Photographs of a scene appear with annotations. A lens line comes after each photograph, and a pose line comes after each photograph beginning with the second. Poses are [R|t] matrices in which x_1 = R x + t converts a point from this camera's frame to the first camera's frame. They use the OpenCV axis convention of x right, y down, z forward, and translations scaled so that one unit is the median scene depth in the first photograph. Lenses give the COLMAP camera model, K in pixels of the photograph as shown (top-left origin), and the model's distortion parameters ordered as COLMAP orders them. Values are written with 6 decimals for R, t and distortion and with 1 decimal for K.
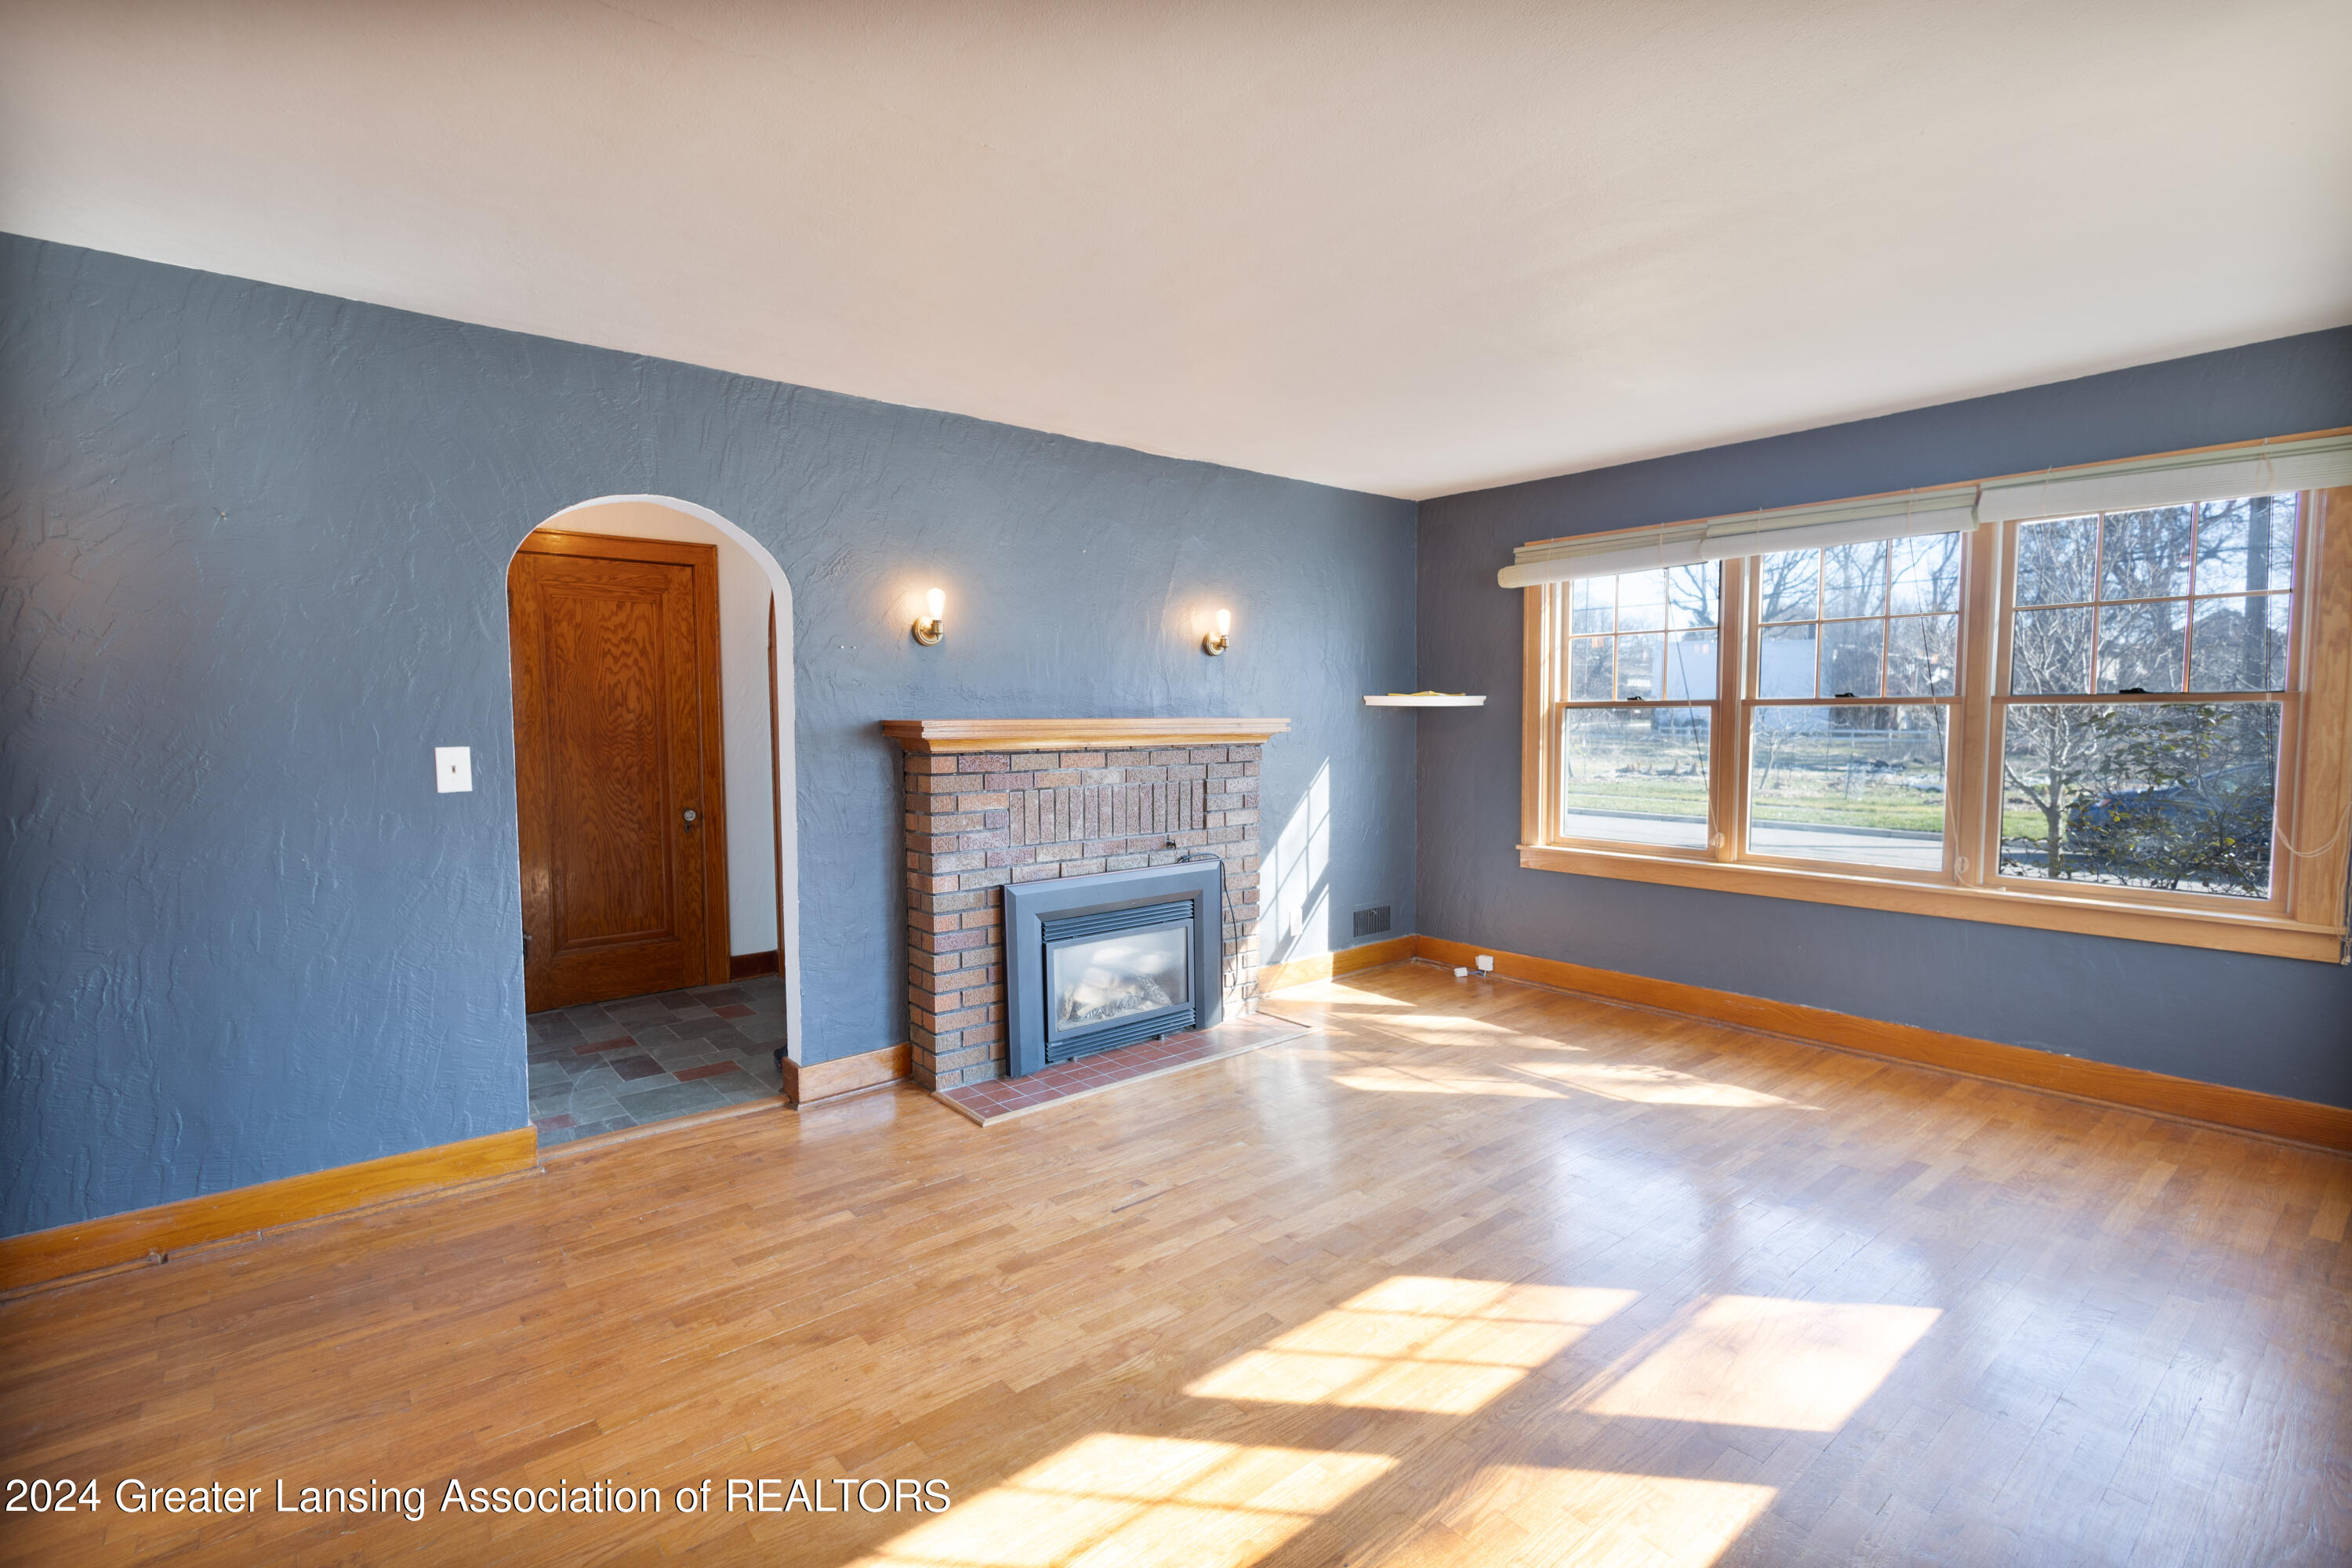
lens RADIAL K [[1107.1, 0, 1175.9], [0, 1107.1, 784.9], [0, 0, 1]] dist [0.004499, 0.000022]
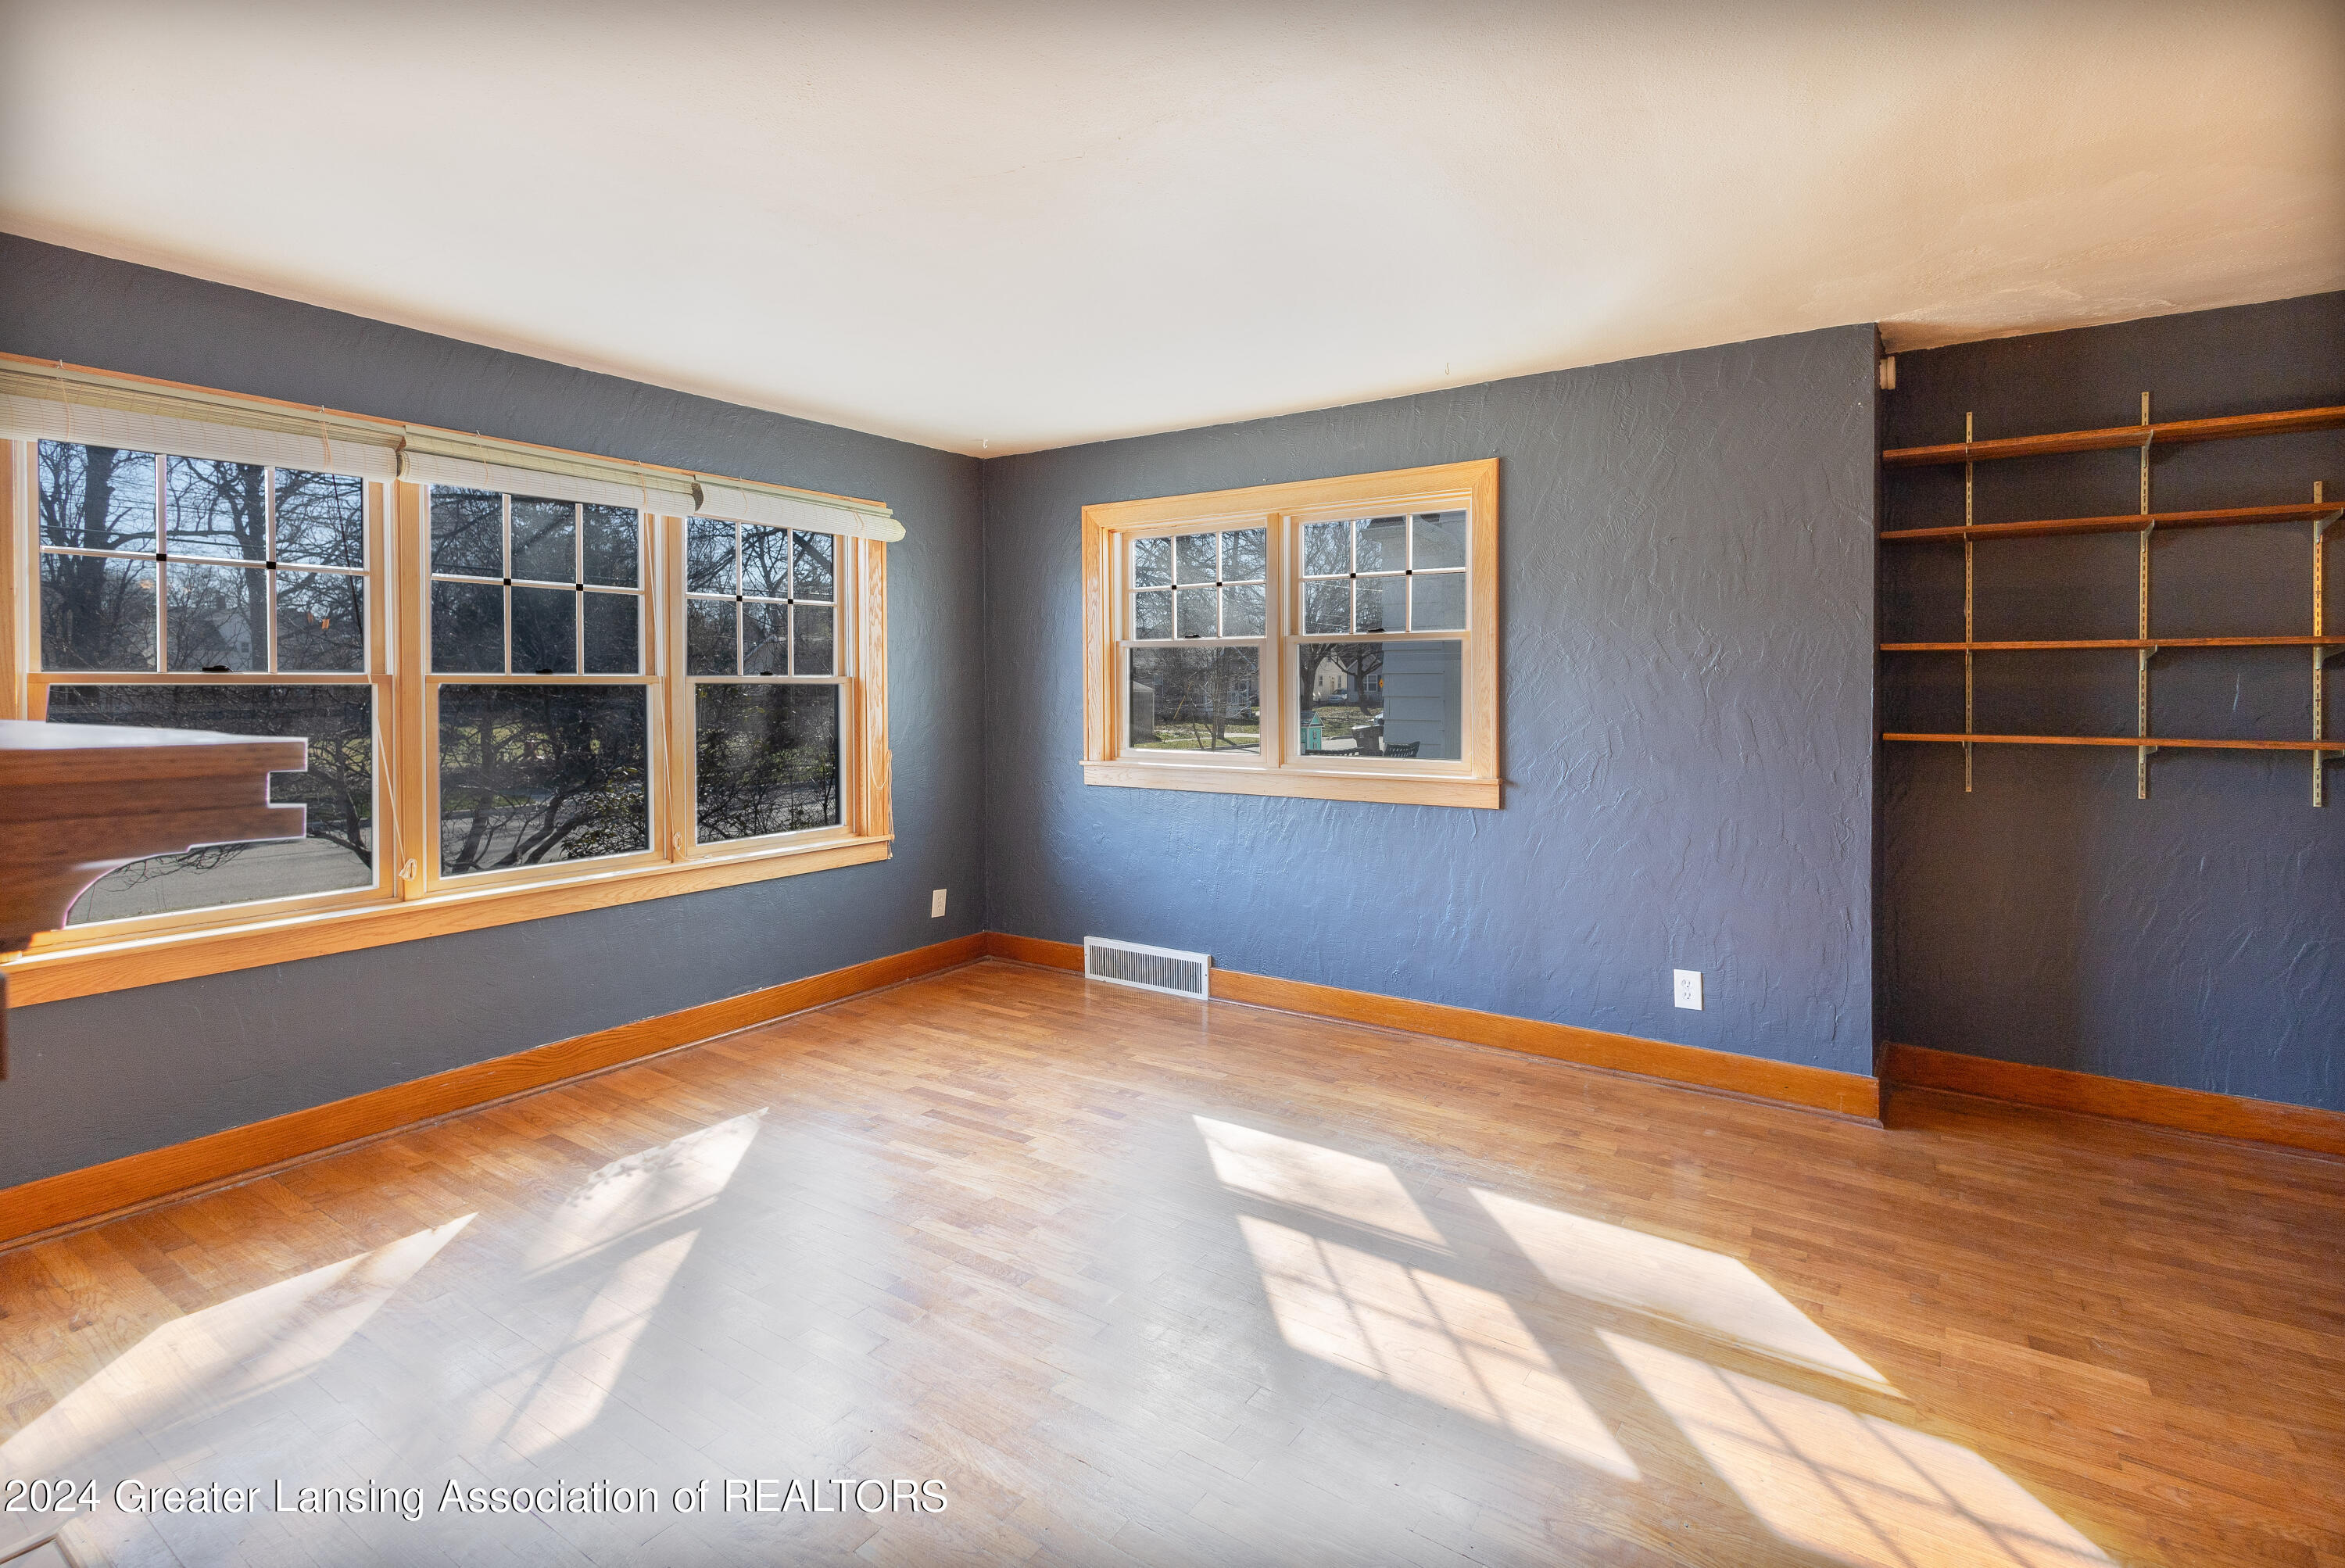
lens RADIAL K [[1103.8, 0, 1160.1], [0, 1103.8, 695.6], [0, 0, 1]] dist [0.004499, 0.000022]
pose [[-0.275215, -0.002767, 0.961379, -0.389473], [0.065562, 0.997614, 0.021640, -0.054354], [-0.959145, 0.068985, -0.274377, 0.840843]]
